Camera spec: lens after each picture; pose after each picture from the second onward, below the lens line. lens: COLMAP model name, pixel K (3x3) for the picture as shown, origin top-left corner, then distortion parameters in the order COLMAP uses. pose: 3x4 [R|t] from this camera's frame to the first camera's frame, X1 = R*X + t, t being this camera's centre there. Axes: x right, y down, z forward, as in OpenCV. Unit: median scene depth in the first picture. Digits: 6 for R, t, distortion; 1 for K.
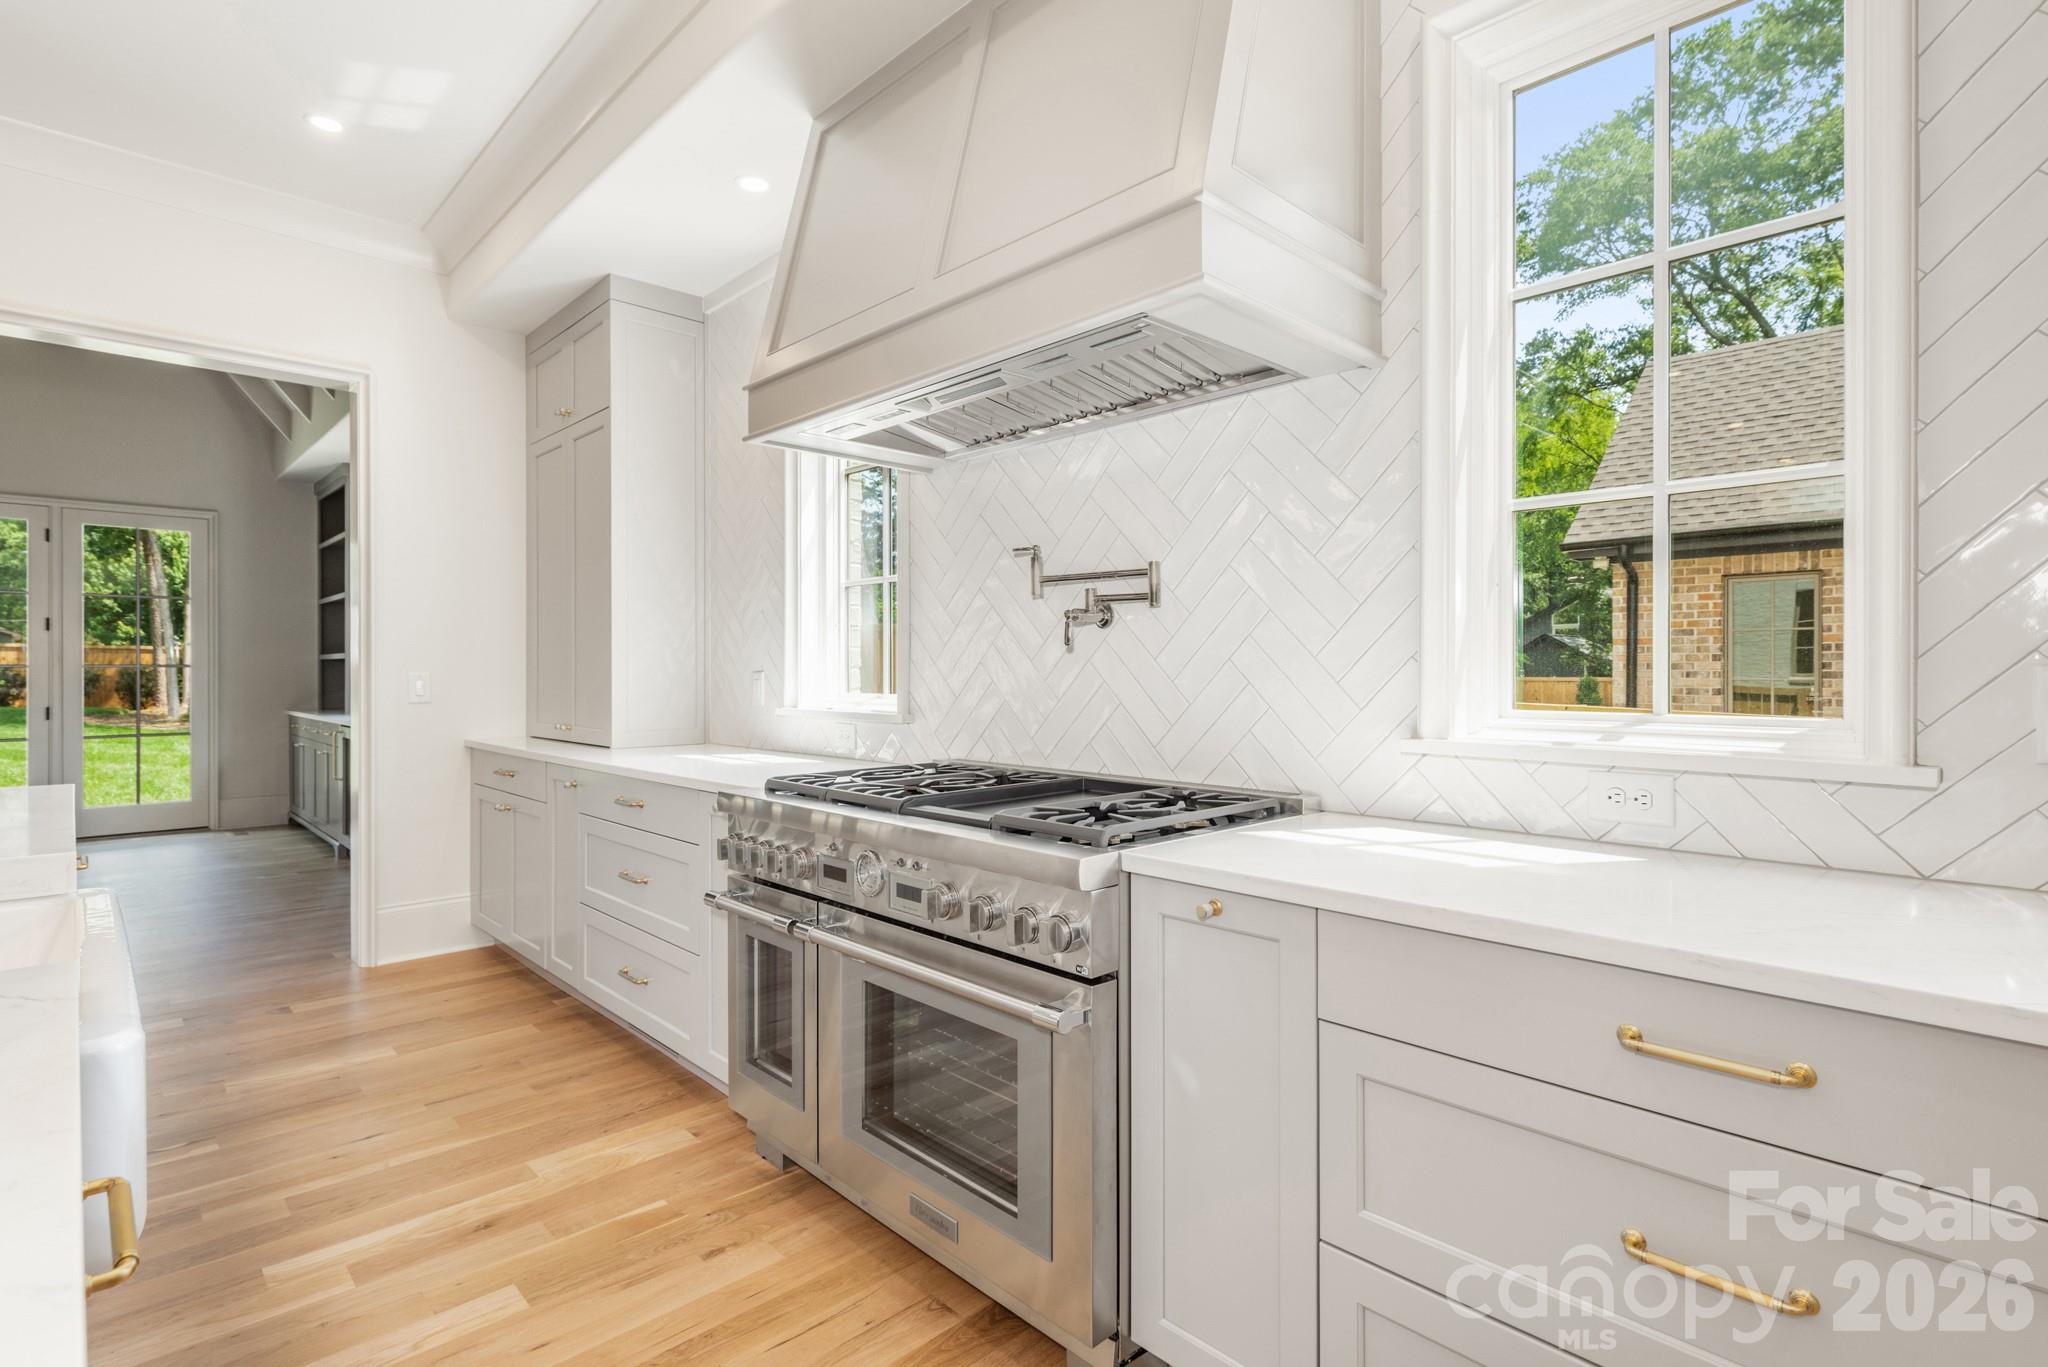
lens RADIAL K [[984.6, 0, 1034.4], [0, 984.6, 671.2], [0, 0, 1]] dist [-0.001230, -0.000143]
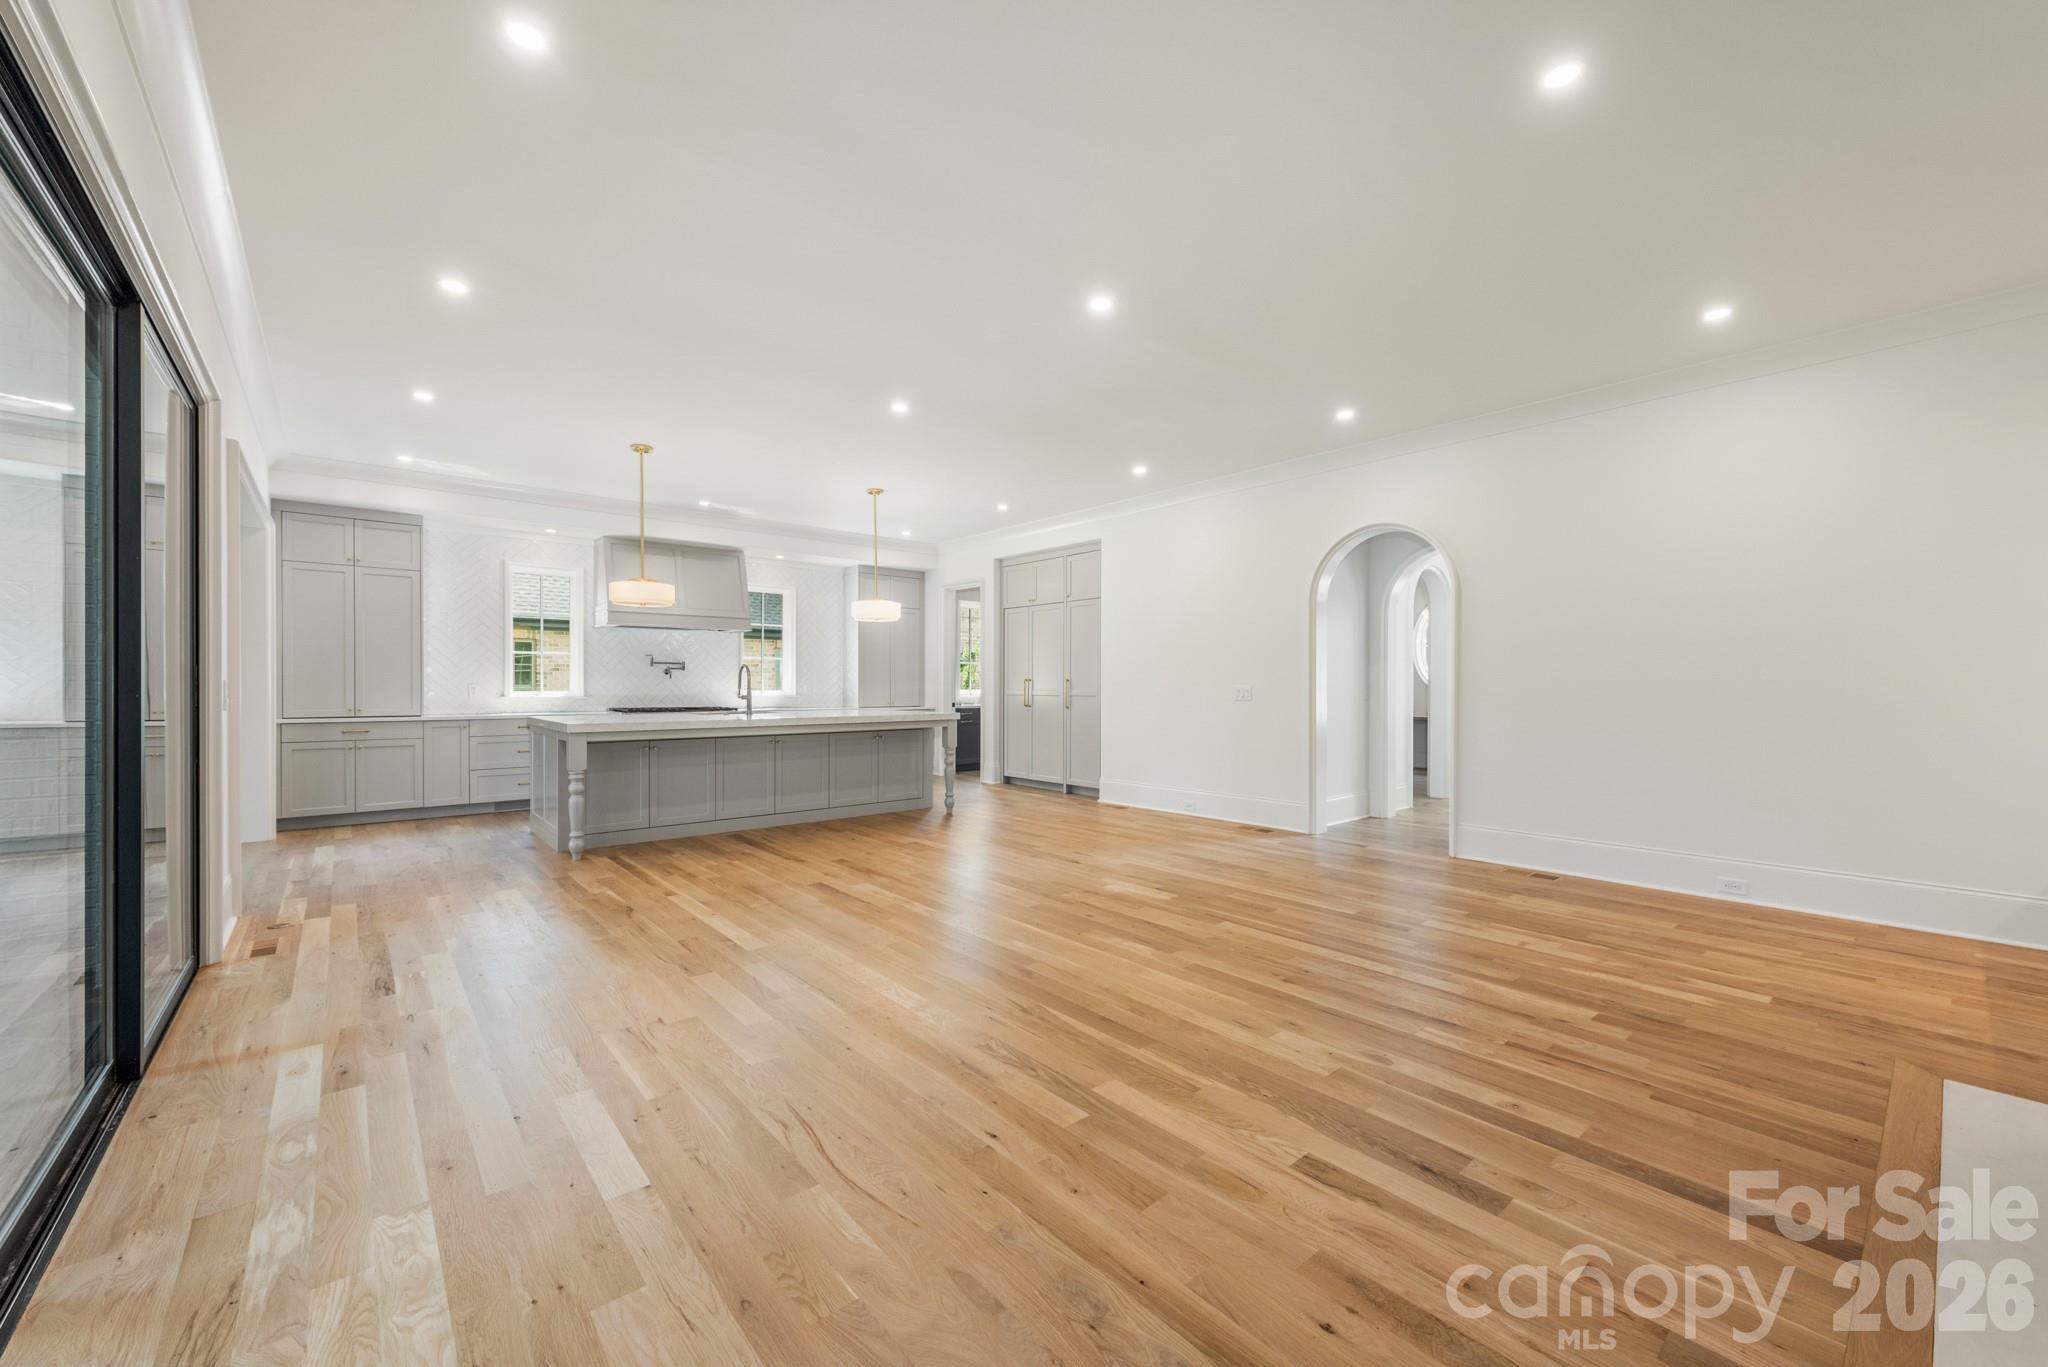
lens RADIAL K [[803.4, 0, 1035.1], [0, 803.4, 687.0], [0, 0, 1]] dist [0.010586, -0.001641]
pose [[0.042769, -0.007850, 0.999054, -3.183915], [-0.007952, 0.999935, 0.008198, -0.027488], [-0.999053, -0.008295, 0.042704, -0.741859]]
